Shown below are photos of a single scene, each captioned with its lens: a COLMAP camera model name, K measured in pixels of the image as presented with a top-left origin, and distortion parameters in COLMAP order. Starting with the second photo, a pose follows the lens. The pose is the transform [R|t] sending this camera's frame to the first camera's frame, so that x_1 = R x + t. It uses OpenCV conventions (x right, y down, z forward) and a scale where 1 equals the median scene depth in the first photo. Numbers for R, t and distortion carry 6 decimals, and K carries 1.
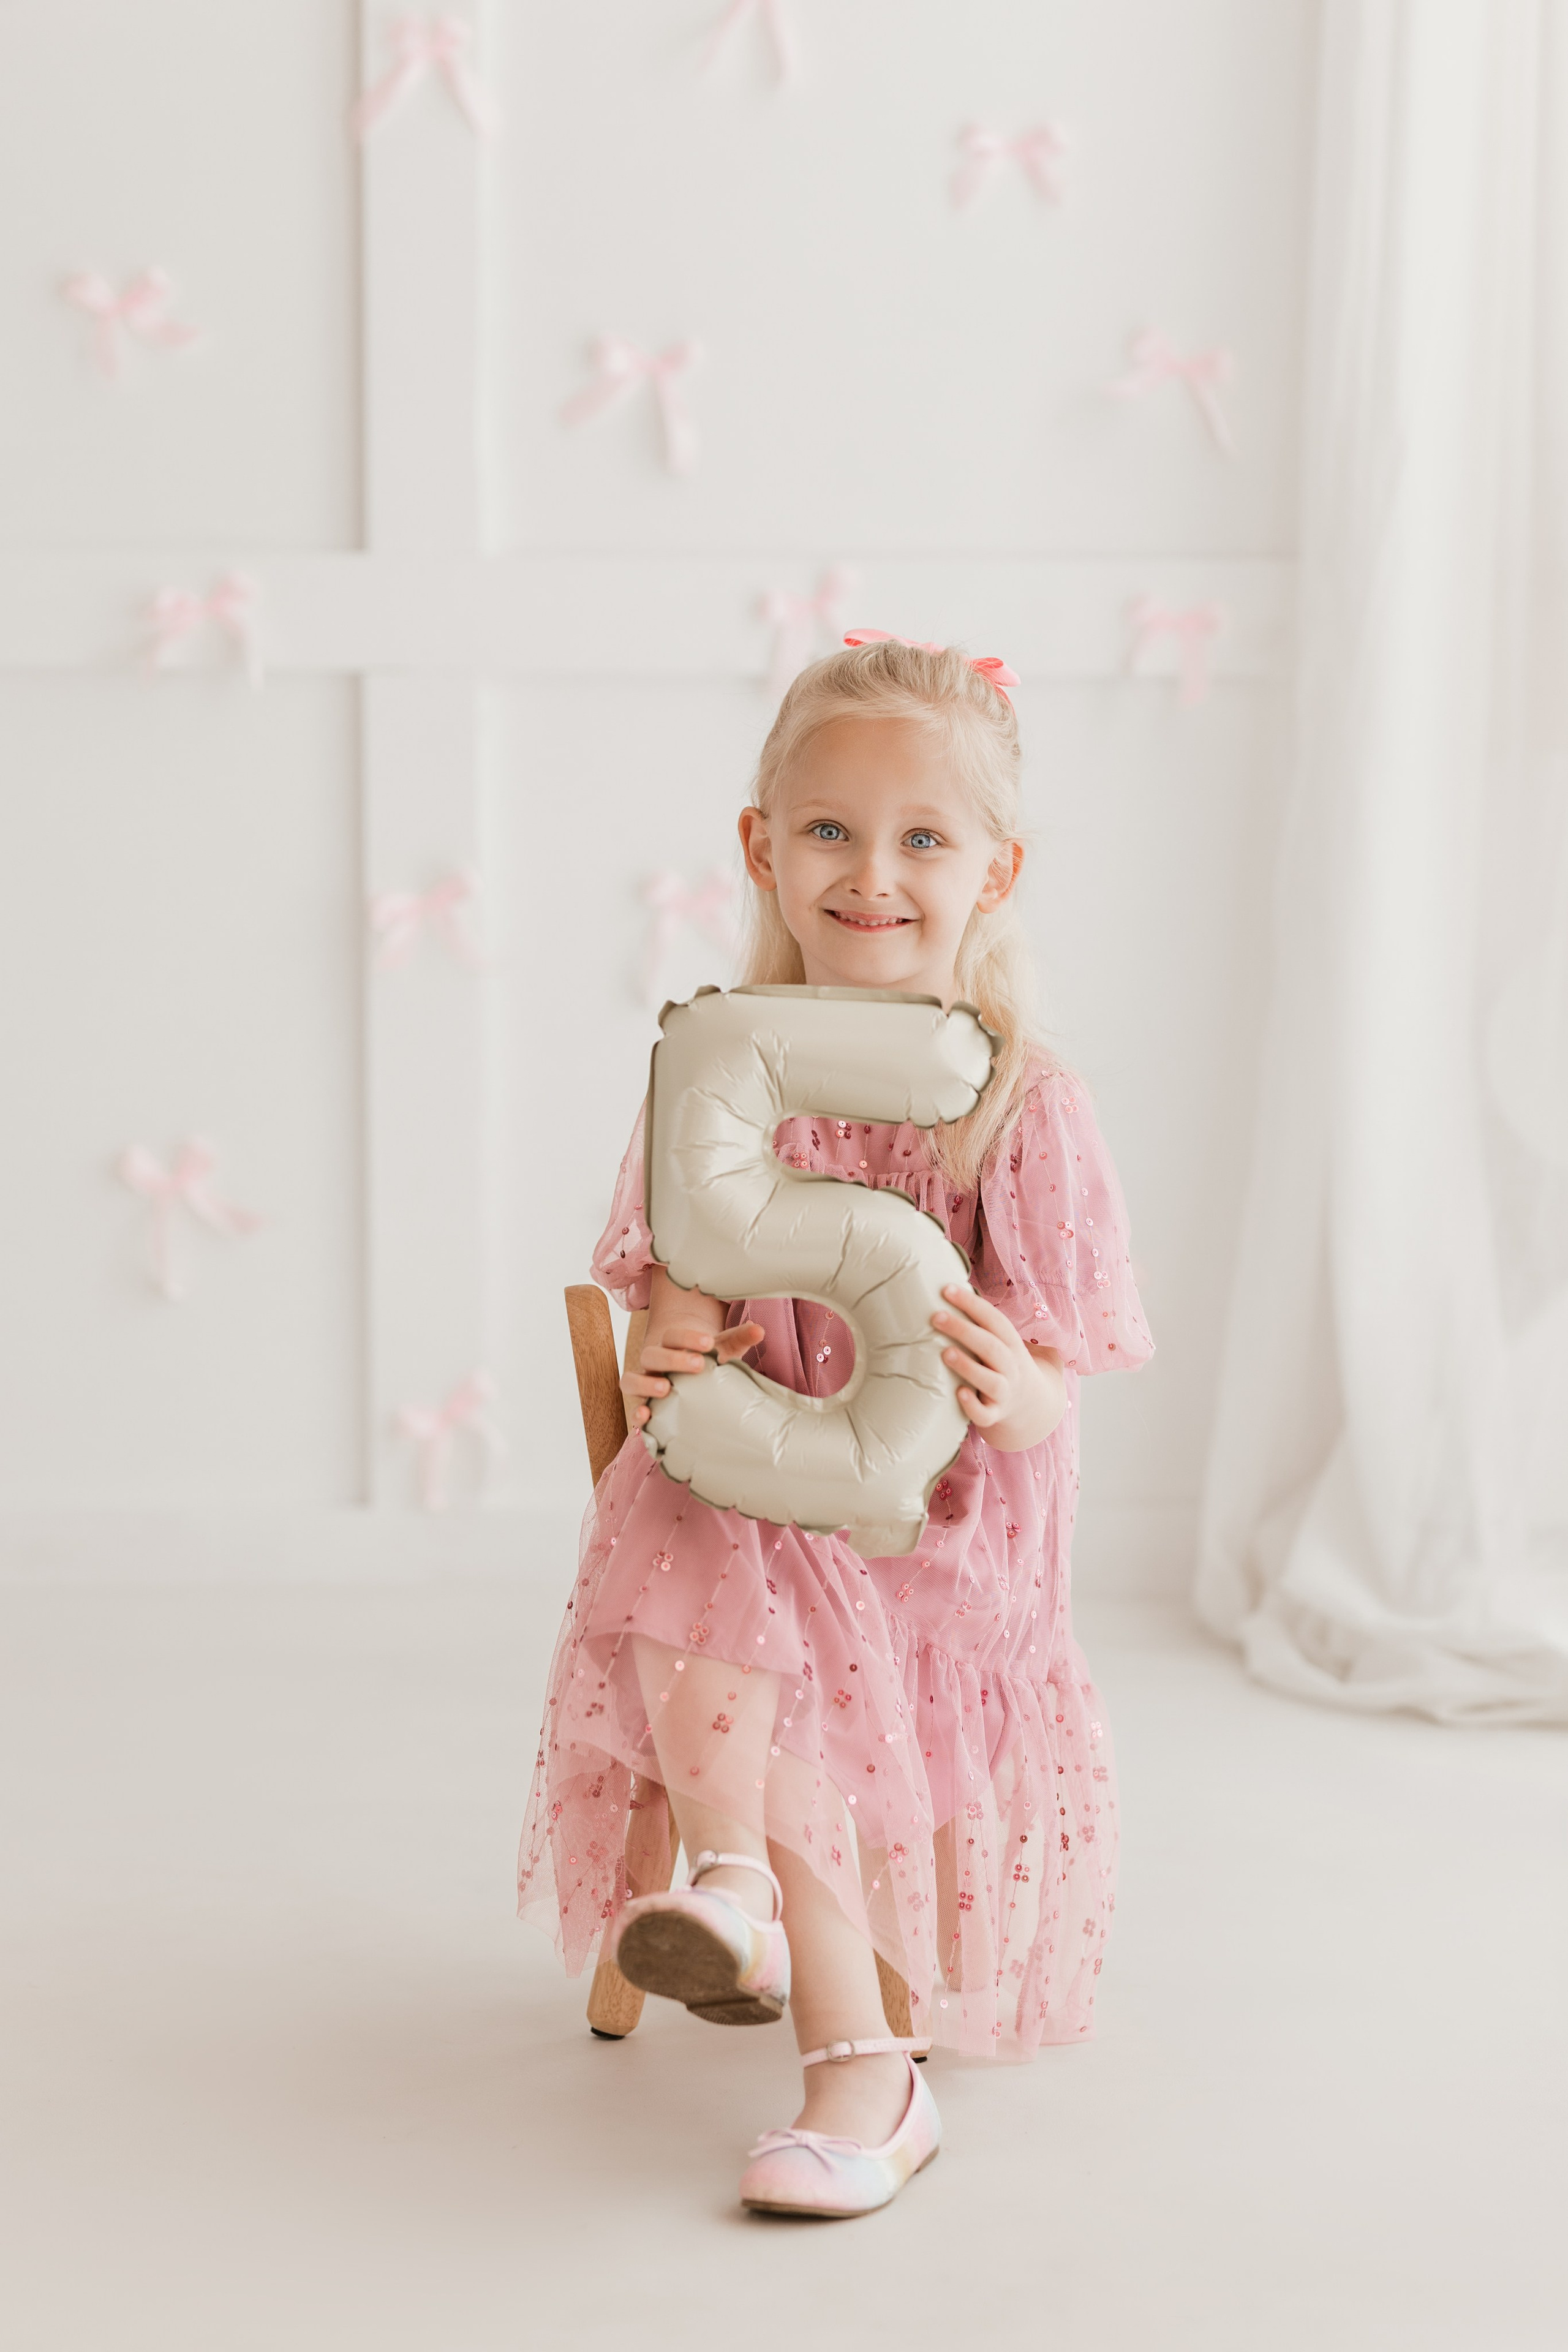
lens RADIAL K [[5846.1, 0, 831.1], [0, 5846.1, 1194.1], [0, 0, 1]] dist [0.158410, 0.000000]
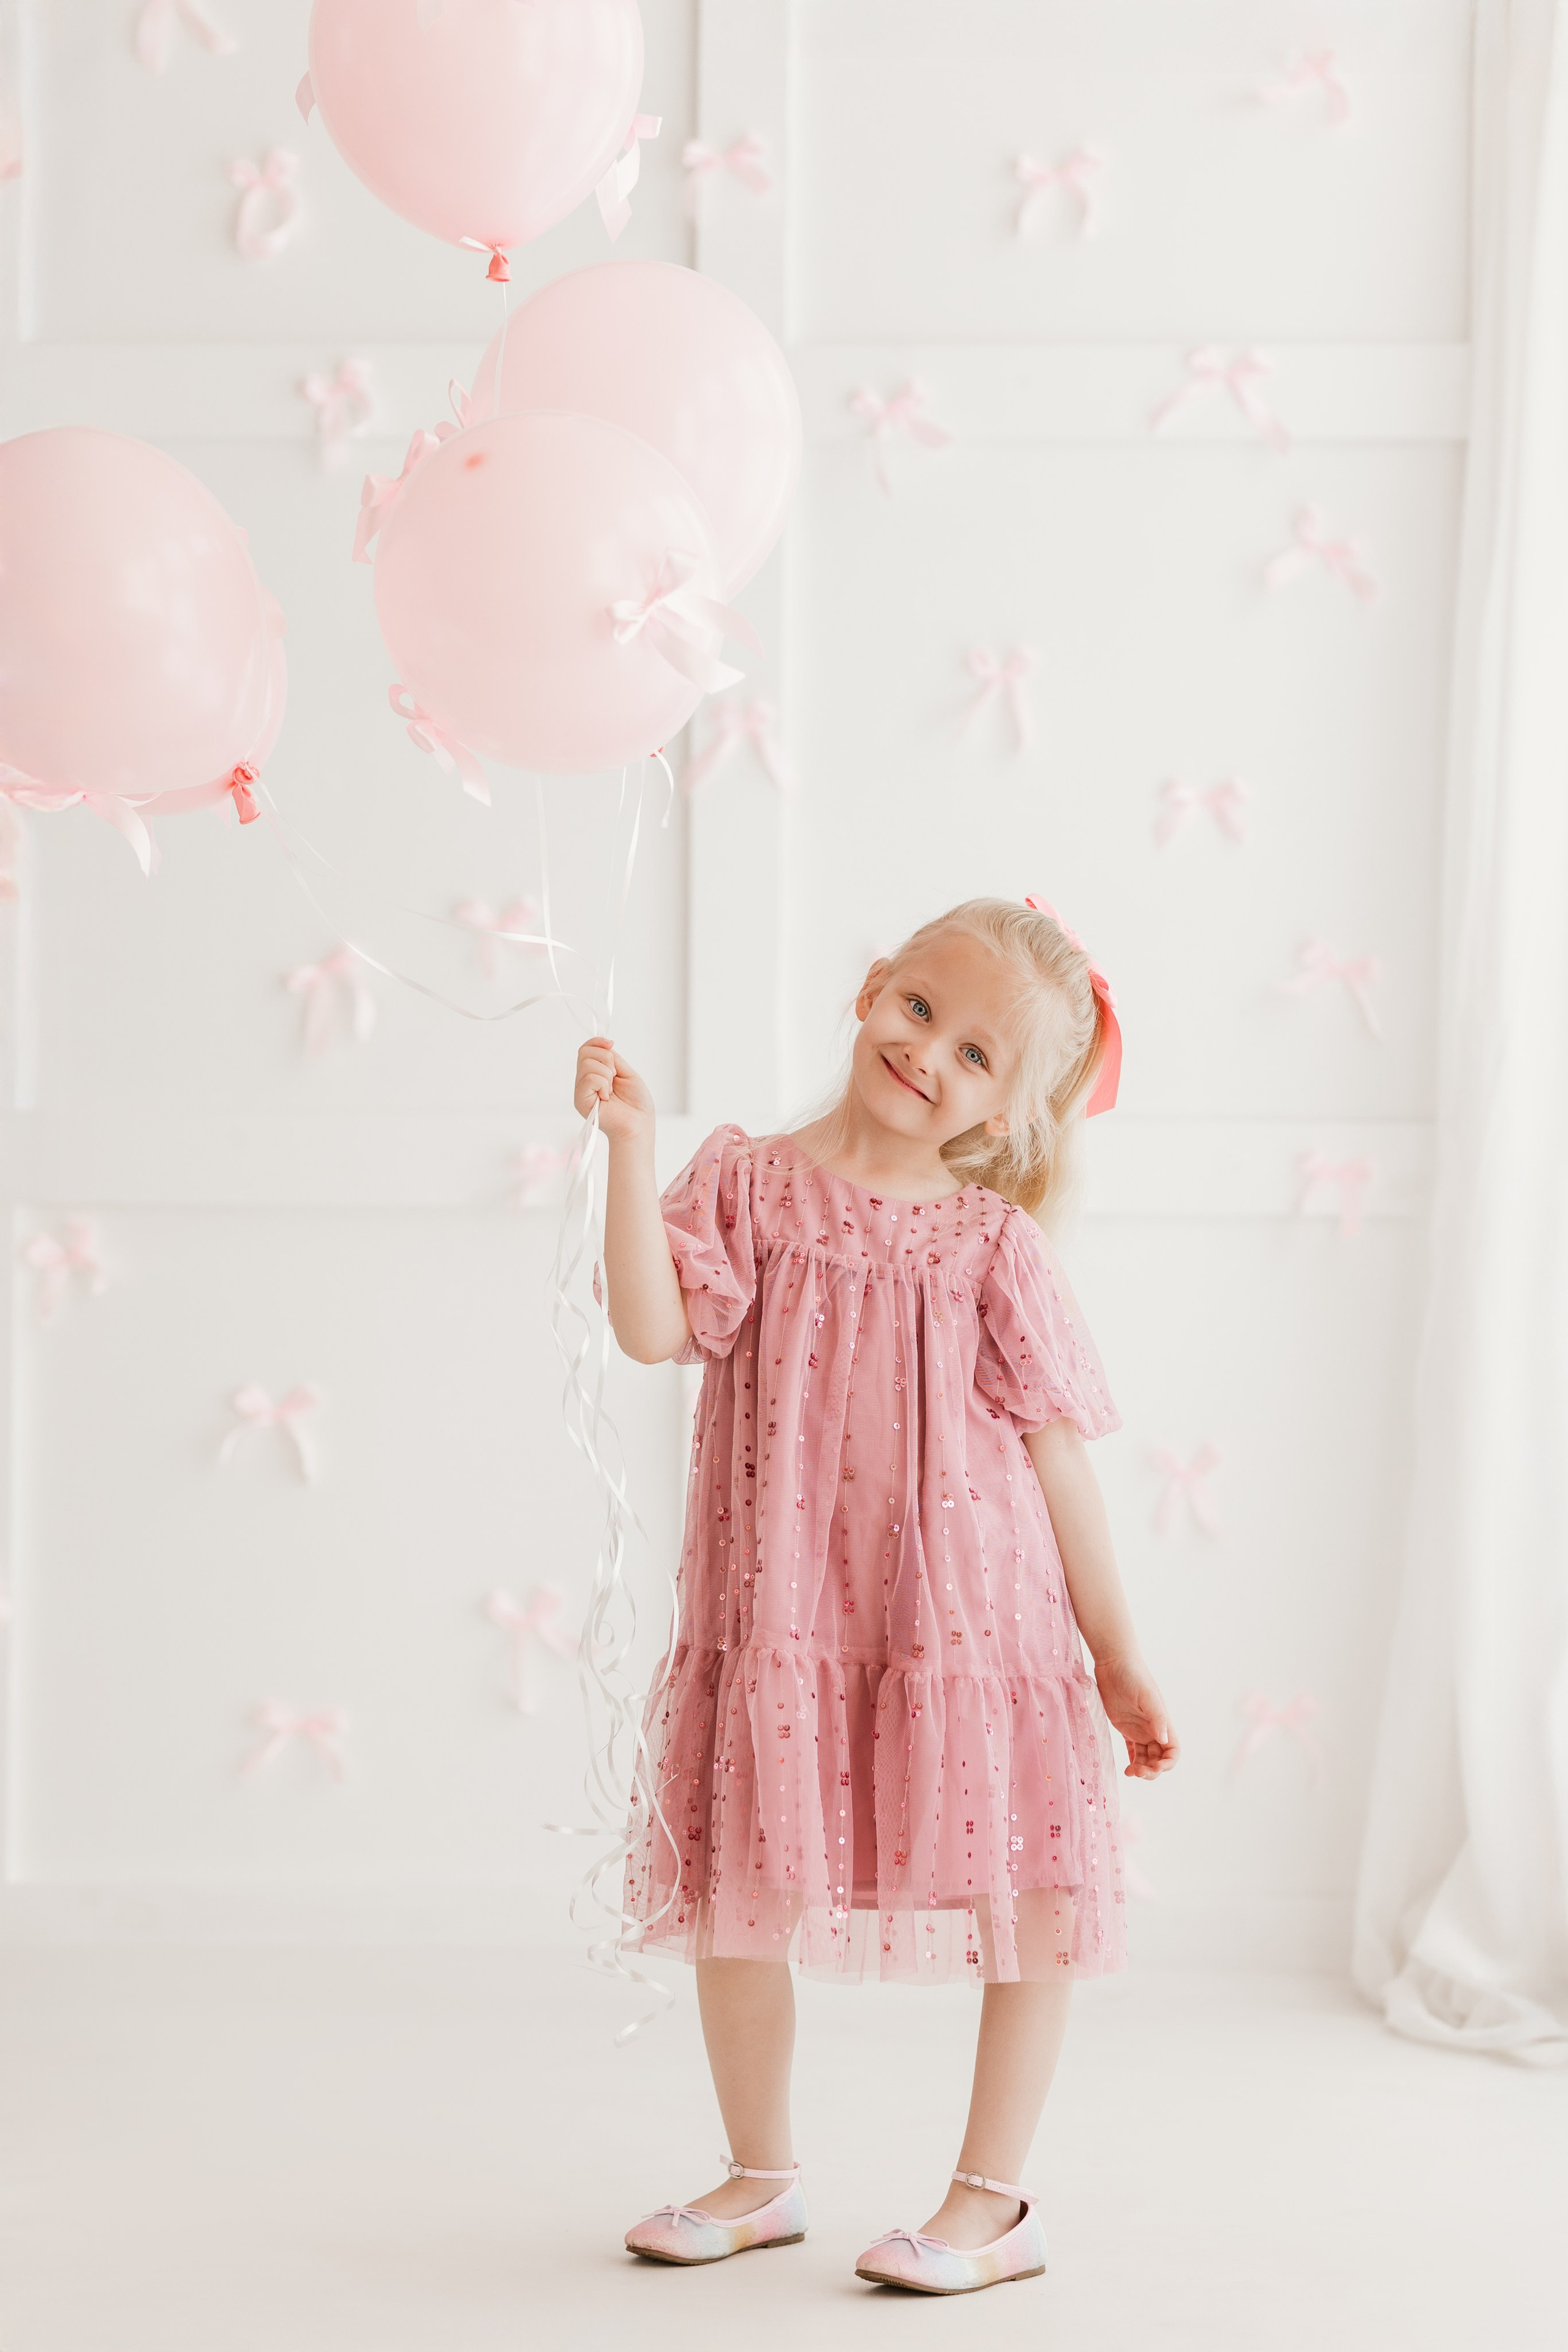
lens RADIAL K [[5846.1, 0, 784.4], [0, 5846.1, 1166.2], [0, 0, 1]] dist [0.158410, 0.000000]
pose [[0.995159, 0.002192, -0.098257, 0.064724], [-0.013073, 0.993820, -0.110232, 0.039373], [0.097408, 0.110983, 0.989037, -0.238582]]
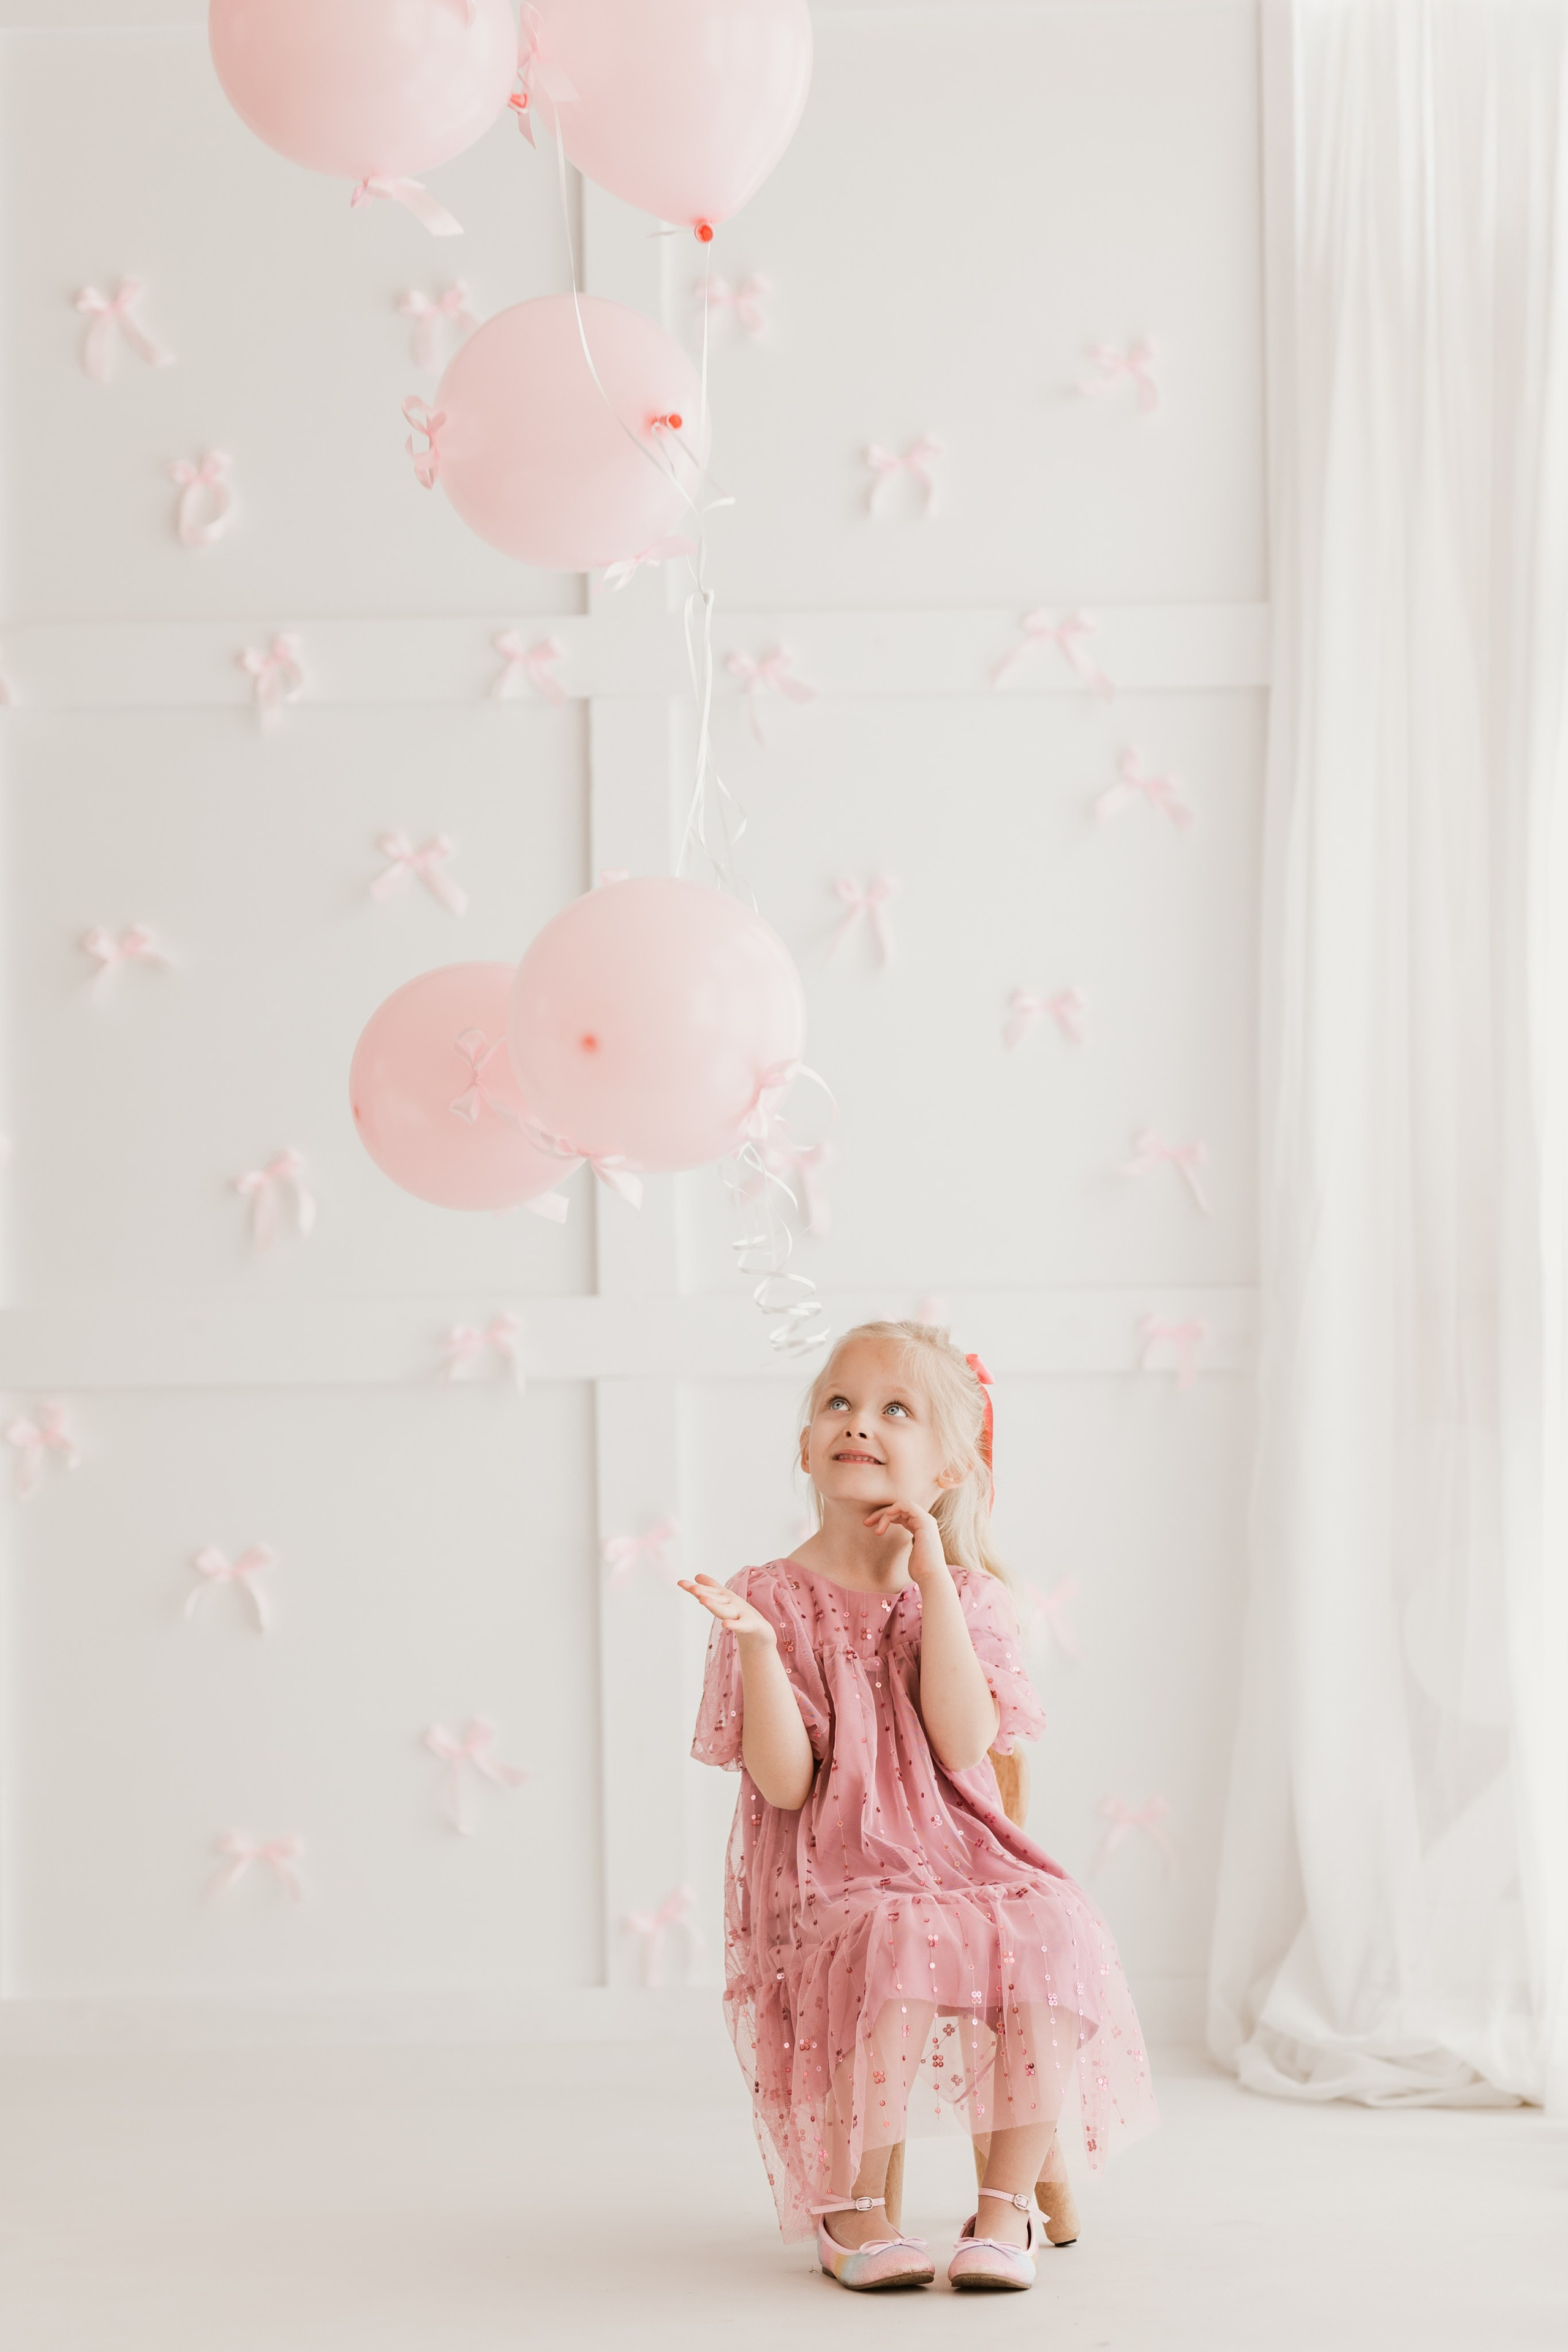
lens RADIAL K [[5846.1, 0, 786.3], [0, 5846.1, 1153.4], [0, 0, 1]] dist [0.158410, 0.000000]
pose [[0.998293, -0.024051, -0.053221, 0.042360], [0.015905, 0.988785, -0.148499, 0.066968], [0.056196, 0.147399, 0.987479, -0.397718]]
